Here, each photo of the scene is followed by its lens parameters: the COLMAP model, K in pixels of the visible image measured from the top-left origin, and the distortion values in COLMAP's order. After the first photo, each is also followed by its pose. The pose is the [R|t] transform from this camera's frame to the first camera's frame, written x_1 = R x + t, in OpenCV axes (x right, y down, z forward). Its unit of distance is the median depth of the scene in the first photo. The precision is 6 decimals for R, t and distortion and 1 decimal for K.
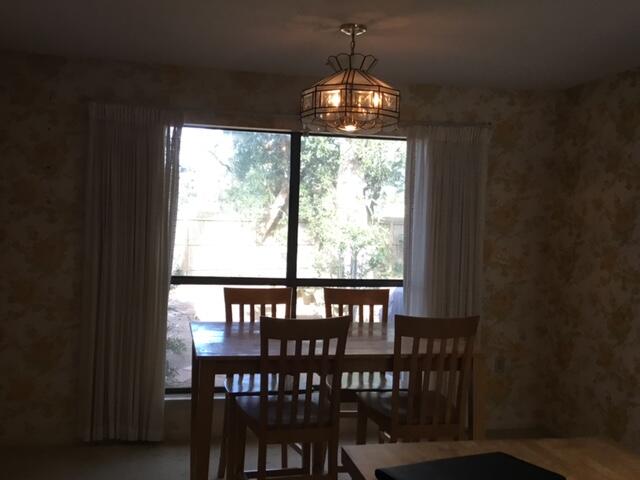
lens RADIAL K [[712.3, 0, 320.0], [0, 712.3, 240.0], [0, 0, 1]] dist [0.092722, -0.022455]
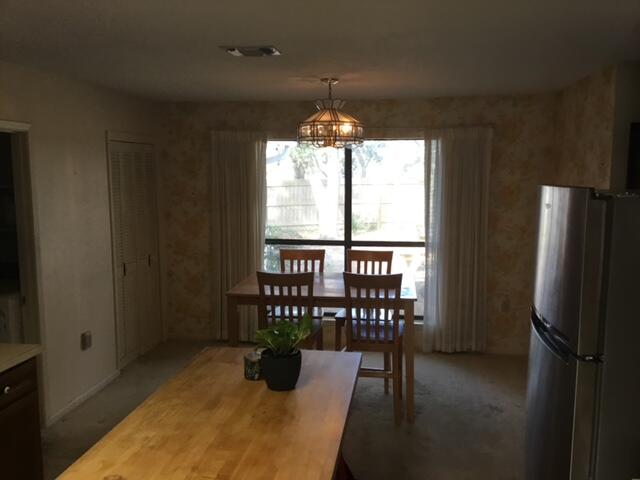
lens RADIAL K [[573.1, 0, 320.0], [0, 573.1, 240.0], [0, 0, 1]] dist [0.100862, -0.165528]
pose [[0.937086, 0.008168, -0.349003, 0.346005], [0.019968, 0.996835, 0.076944, -0.042554], [0.348527, -0.079072, 0.933958, -0.122624]]
